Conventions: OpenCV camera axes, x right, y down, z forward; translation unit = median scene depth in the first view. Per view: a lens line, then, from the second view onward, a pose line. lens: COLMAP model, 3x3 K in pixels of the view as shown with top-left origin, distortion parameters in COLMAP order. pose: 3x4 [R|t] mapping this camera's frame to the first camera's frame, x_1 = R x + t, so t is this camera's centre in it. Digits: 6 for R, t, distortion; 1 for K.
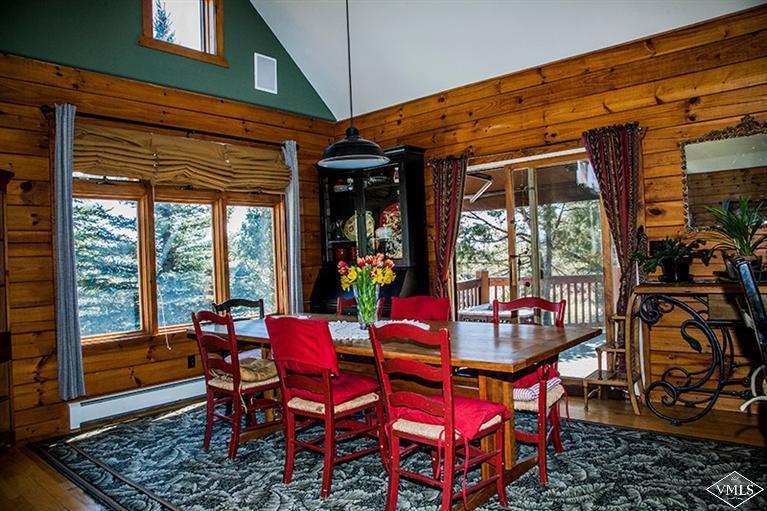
lens RADIAL K [[545.1, 0, 379.4], [0, 545.1, 254.1], [0, 0, 1]] dist [-0.009921, -0.001588]
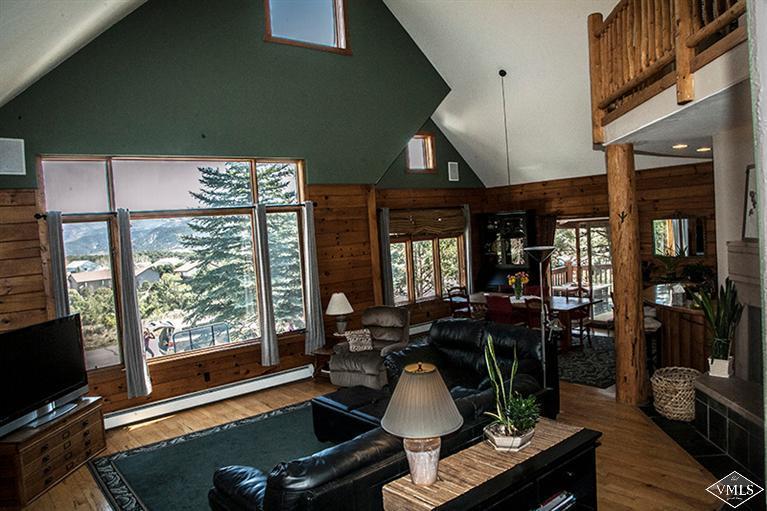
lens RADIAL K [[545.1, 0, 384.7], [0, 545.1, 260.1], [0, 0, 1]] dist [-0.009921, -0.001588]
pose [[0.982034, -0.005264, -0.188632, -0.084409], [0.021672, 0.996143, 0.085030, -0.190280], [0.187456, -0.087591, 0.978360, -1.092792]]
